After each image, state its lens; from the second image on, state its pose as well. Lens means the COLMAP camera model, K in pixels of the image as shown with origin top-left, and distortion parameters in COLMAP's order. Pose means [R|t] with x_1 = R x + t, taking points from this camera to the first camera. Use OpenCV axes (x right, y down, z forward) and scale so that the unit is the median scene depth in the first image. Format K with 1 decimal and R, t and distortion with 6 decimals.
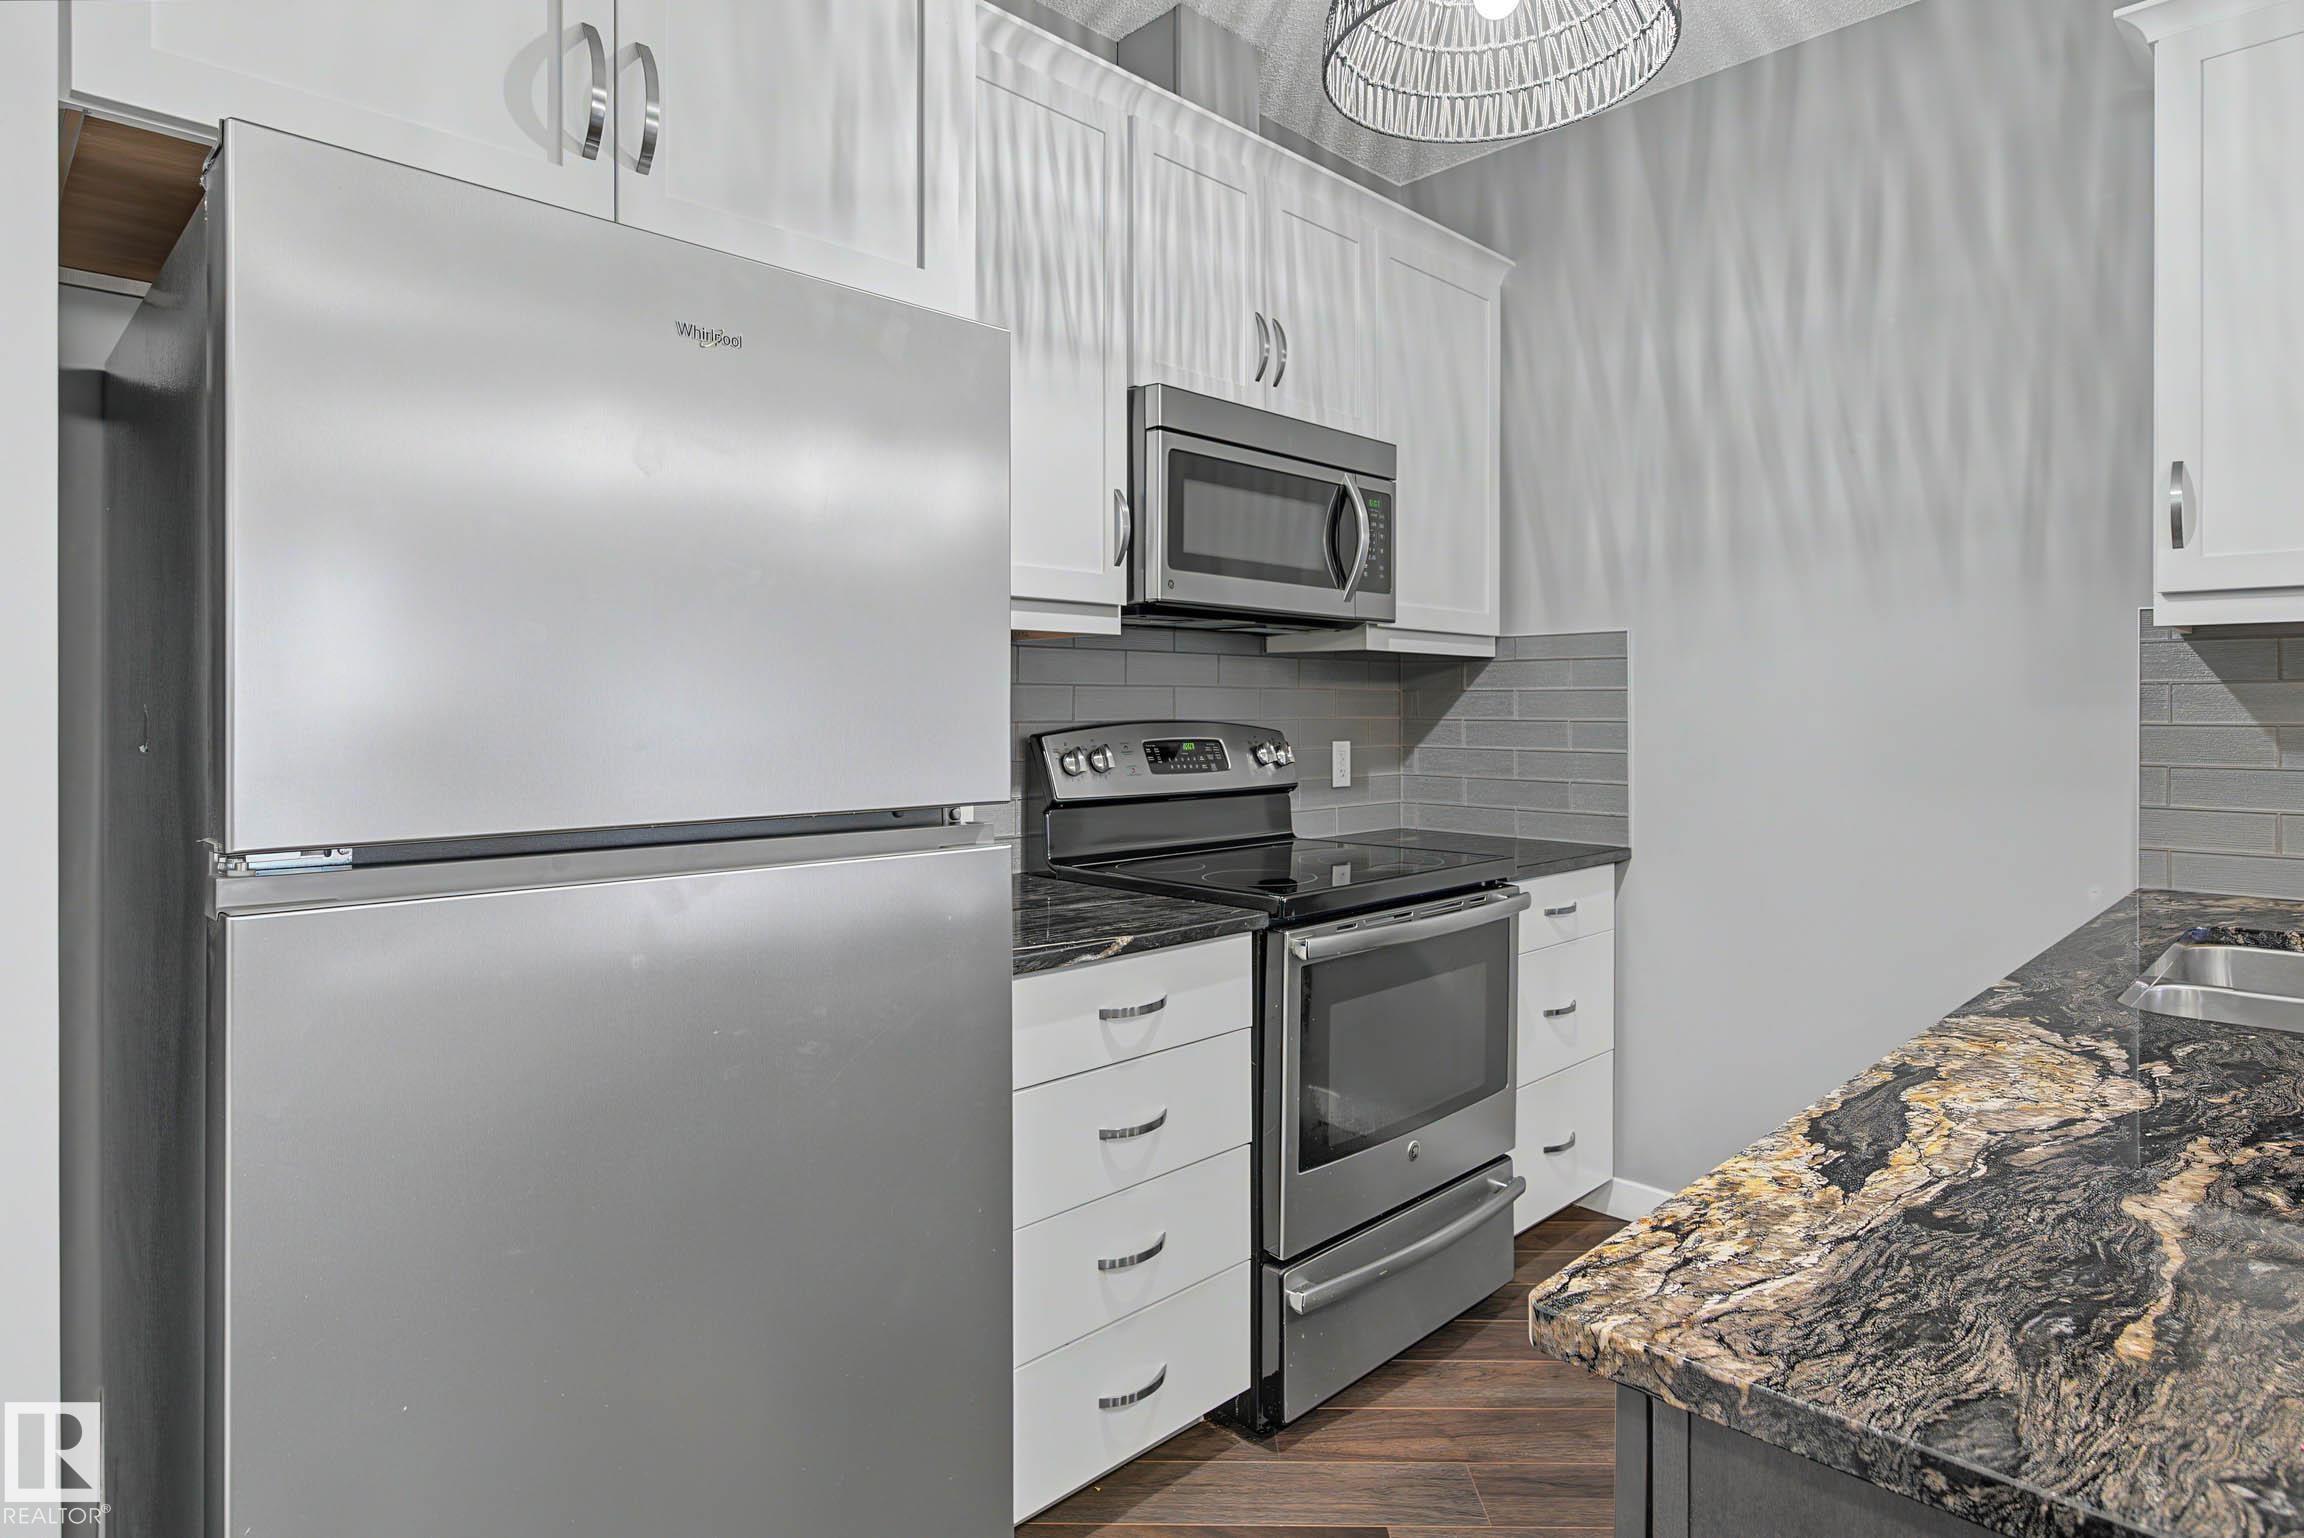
lens RADIAL K [[1261.1, 0, 1155.8], [0, 1261.1, 708.3], [0, 0, 1]] dist [-0.013524, 0.002179]
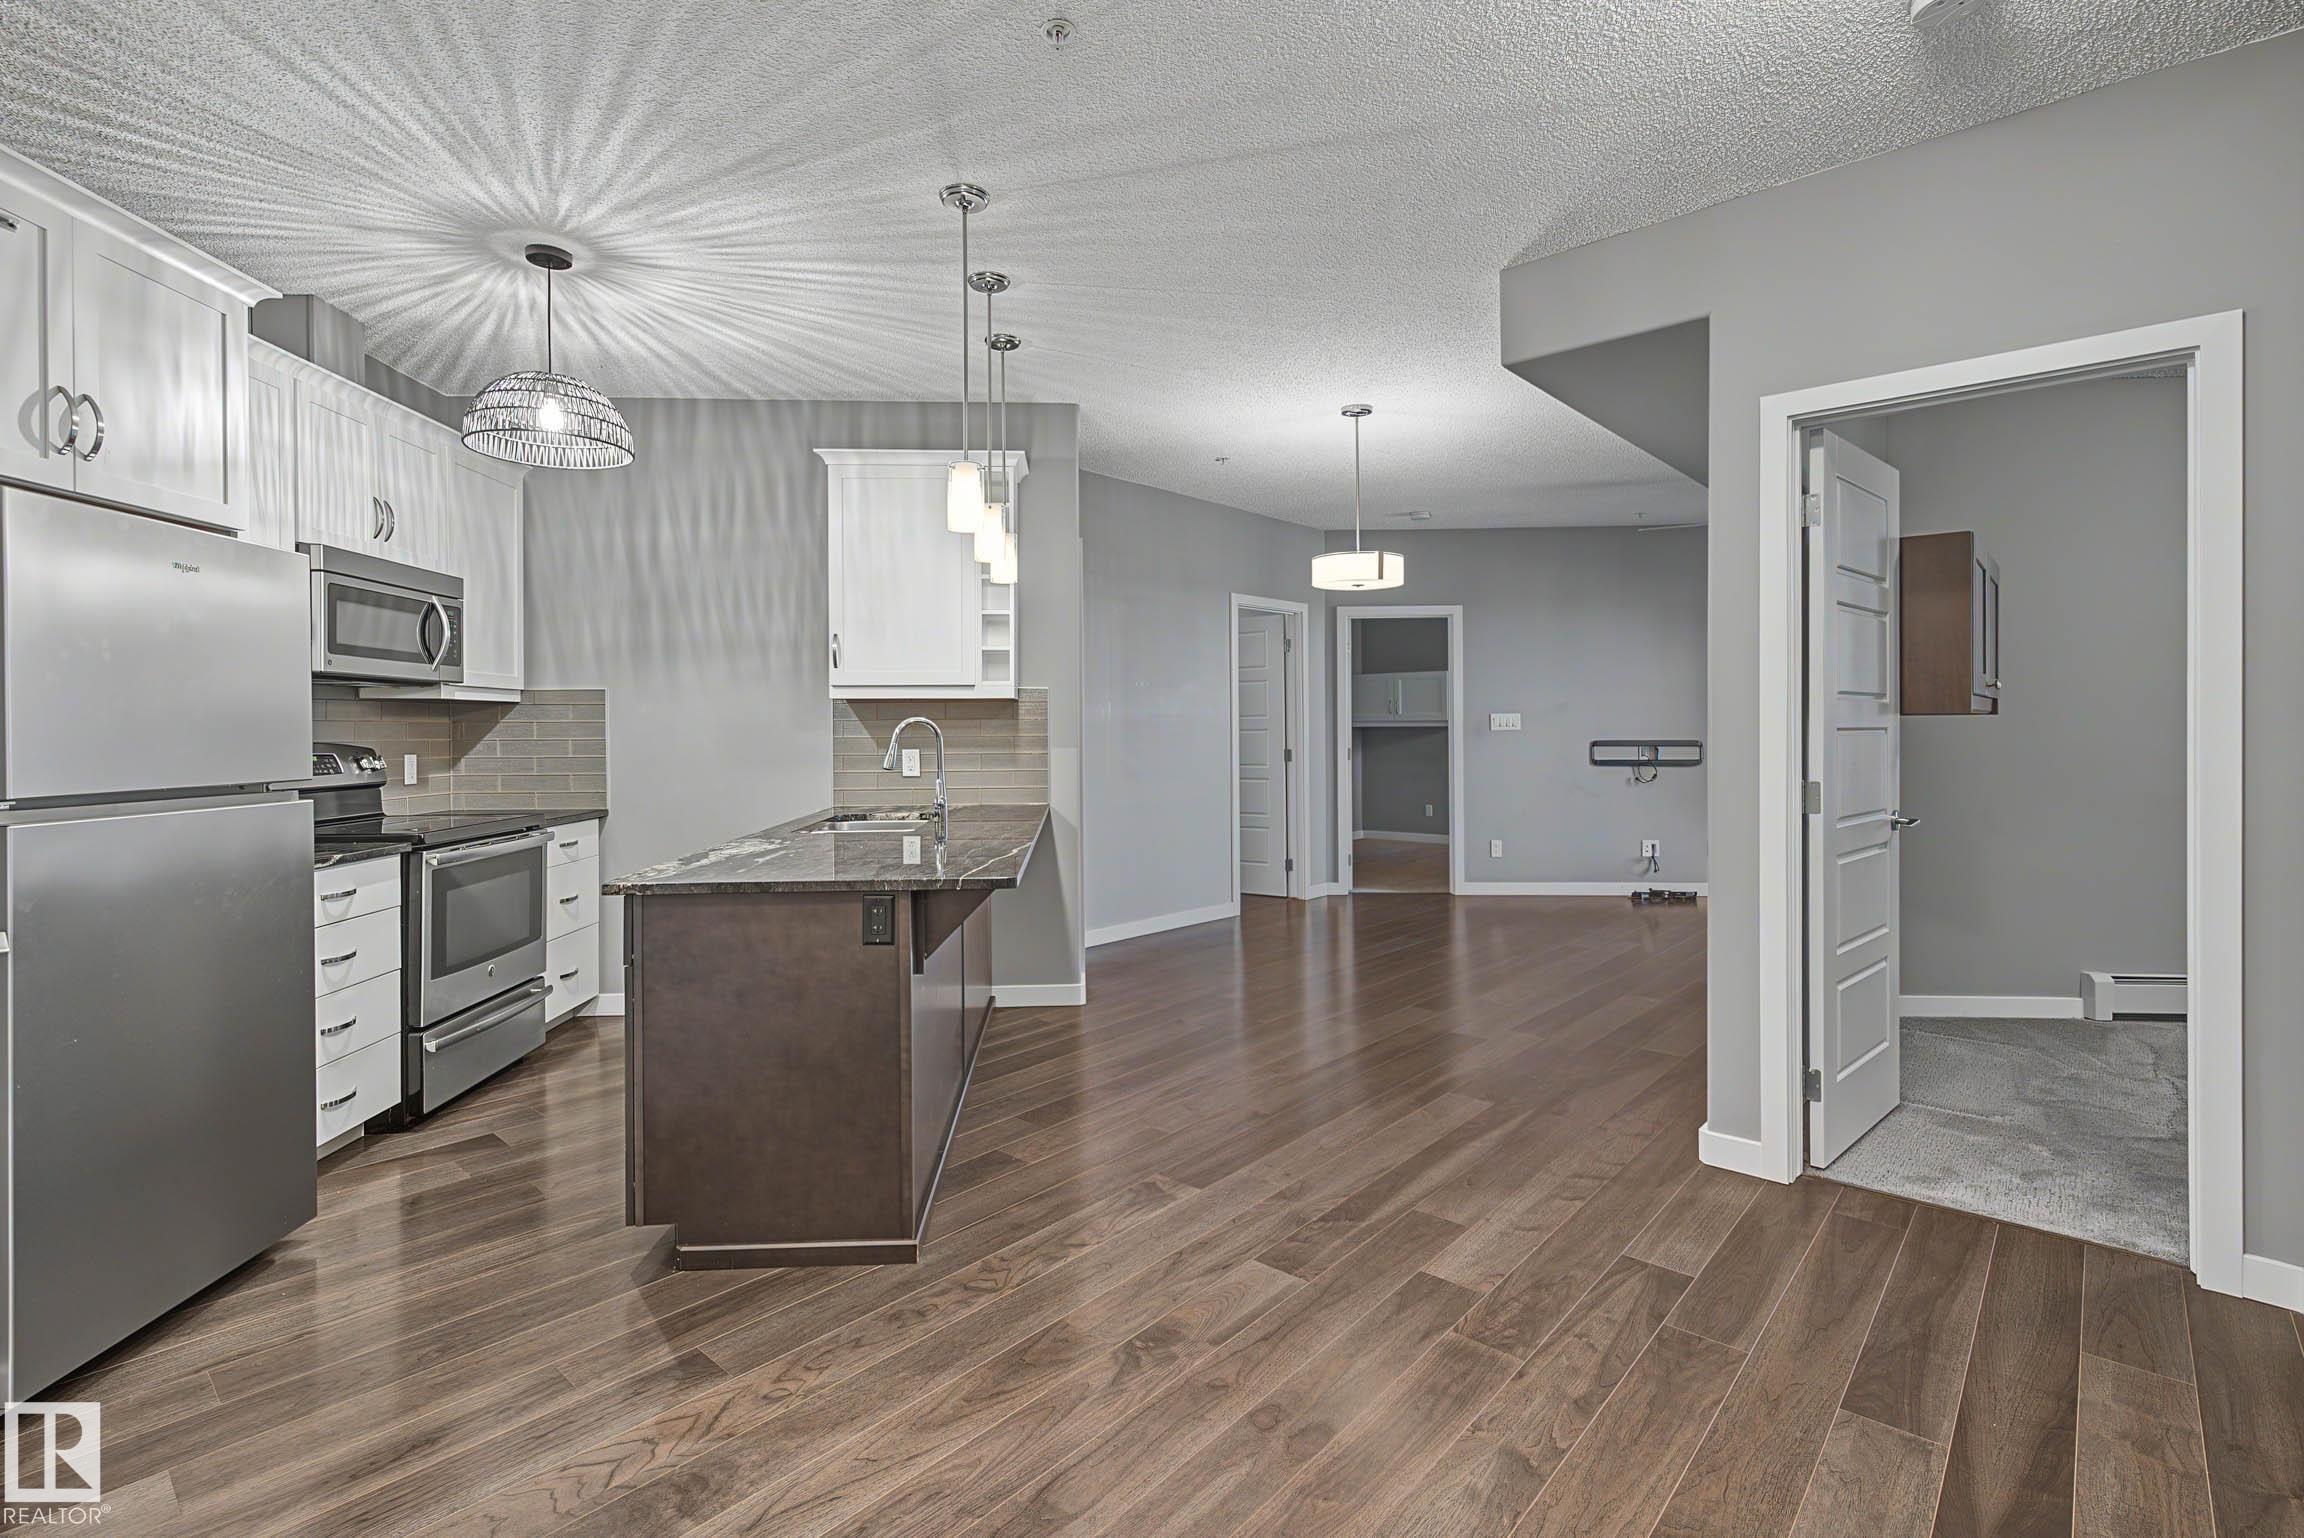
lens RADIAL K [[1062.7, 0, 1149.8], [0, 1062.7, 726.2], [0, 0, 1]] dist [0.001783, 0.000544]
pose [[0.661952, -0.003052, 0.749540, -0.299174], [0.006252, 0.999979, -0.001450, -0.002061], [-0.749520, 0.005646, 0.661957, -0.706295]]
